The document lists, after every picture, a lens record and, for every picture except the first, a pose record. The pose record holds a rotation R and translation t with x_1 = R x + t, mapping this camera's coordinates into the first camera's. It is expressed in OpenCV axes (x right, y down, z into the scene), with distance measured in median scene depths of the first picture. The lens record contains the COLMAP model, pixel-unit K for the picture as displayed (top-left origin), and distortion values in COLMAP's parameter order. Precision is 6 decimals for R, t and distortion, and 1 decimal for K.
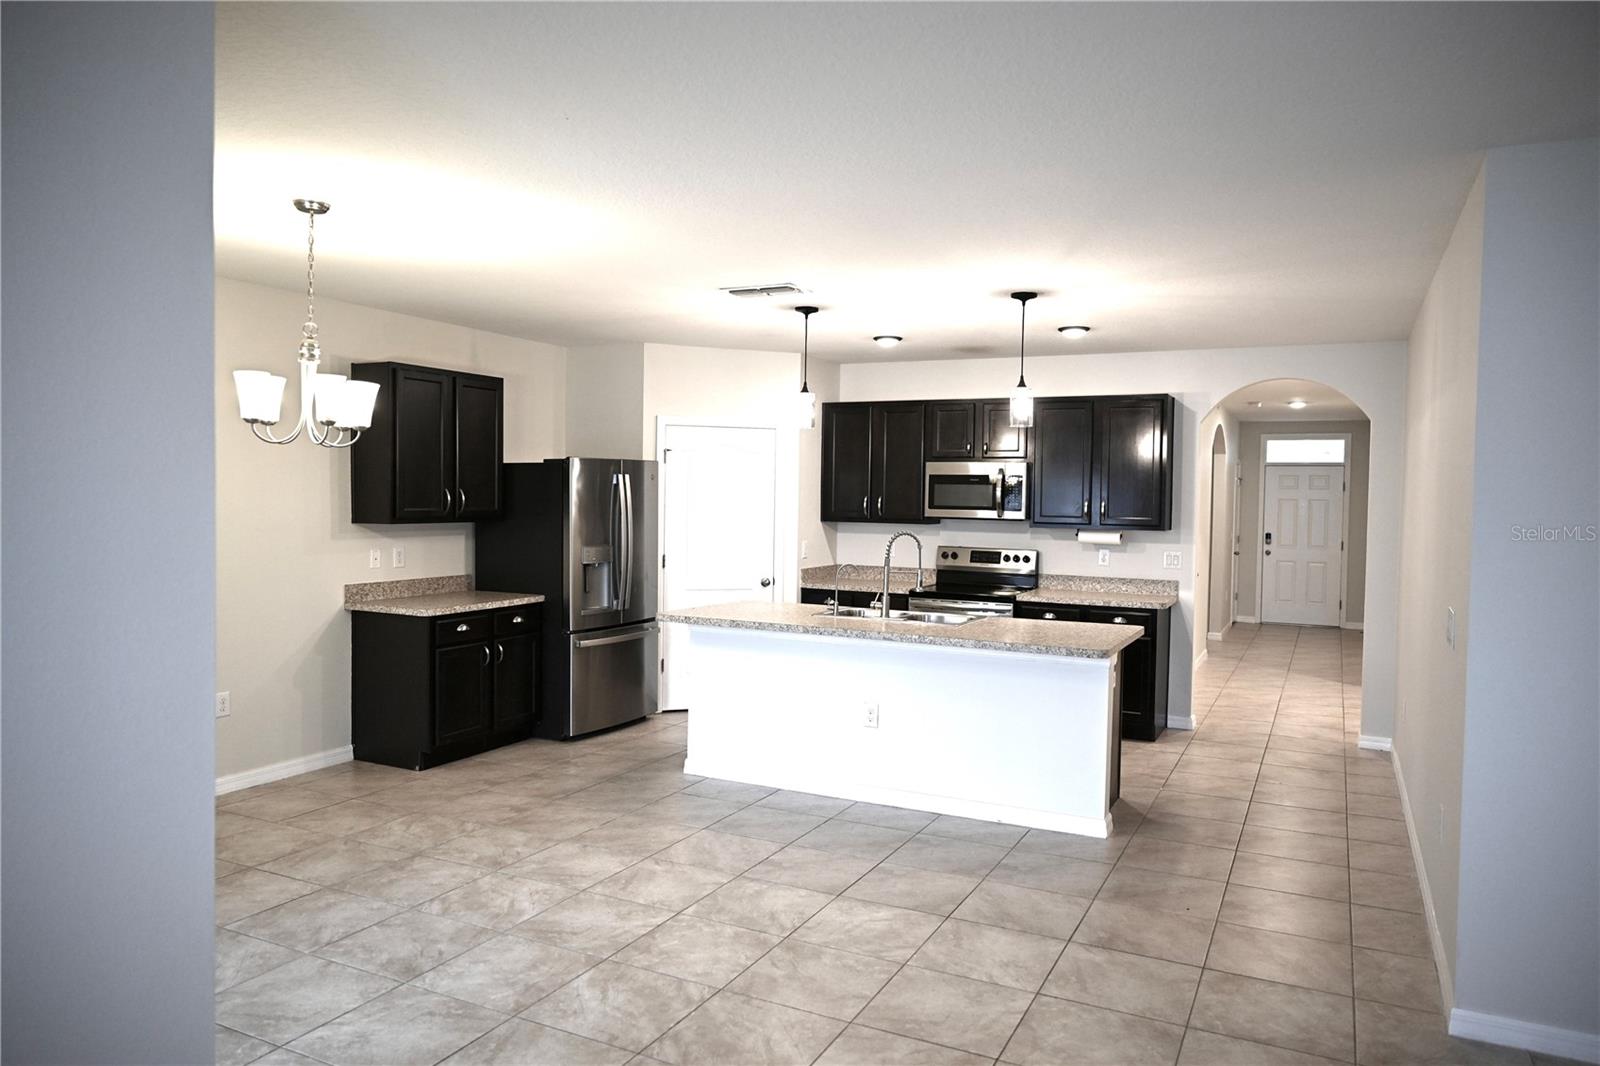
lens RADIAL K [[1068.5, 0, 800.0], [0, 1068.5, 533.0], [0, 0, 1]] dist [-0.009027, 0.003594]
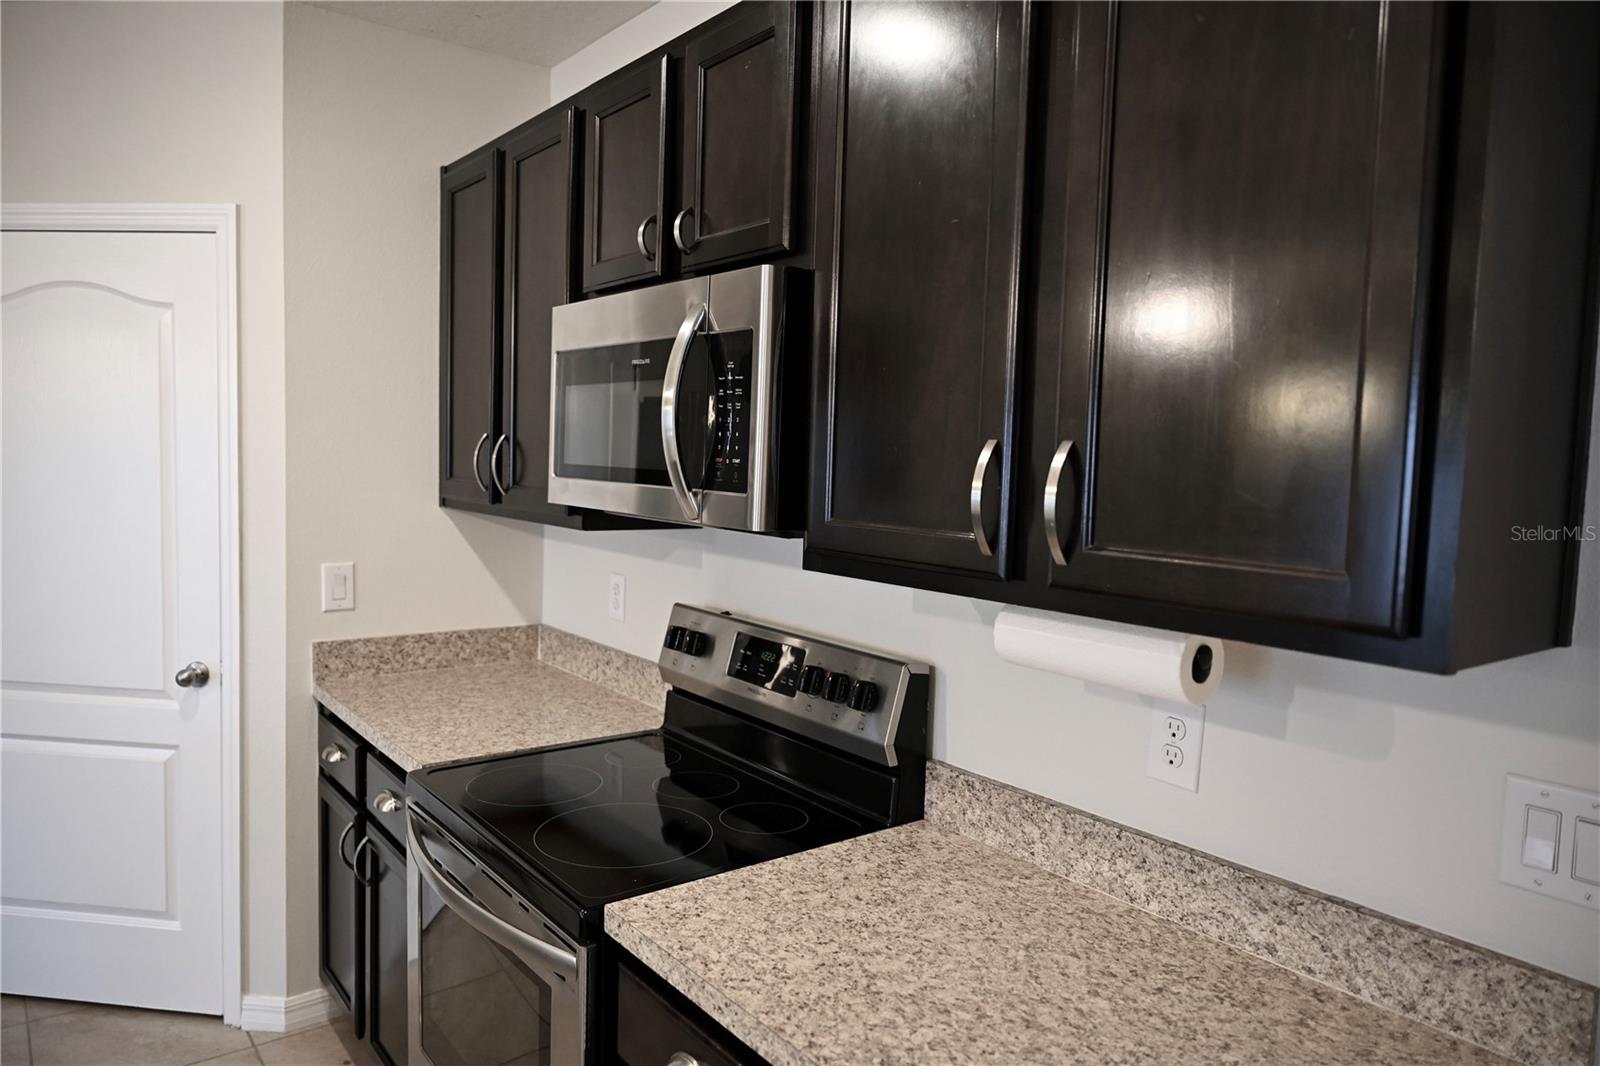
lens RADIAL K [[1065.6, 0, 809.6], [0, 1065.6, 534.4], [0, 0, 1]] dist [-0.007339, -0.001941]
pose [[0.902024, 0.044102, -0.429426, 0.376901], [-0.032604, 0.998886, 0.034102, -0.023989], [0.430452, -0.016760, 0.902458, 0.980471]]
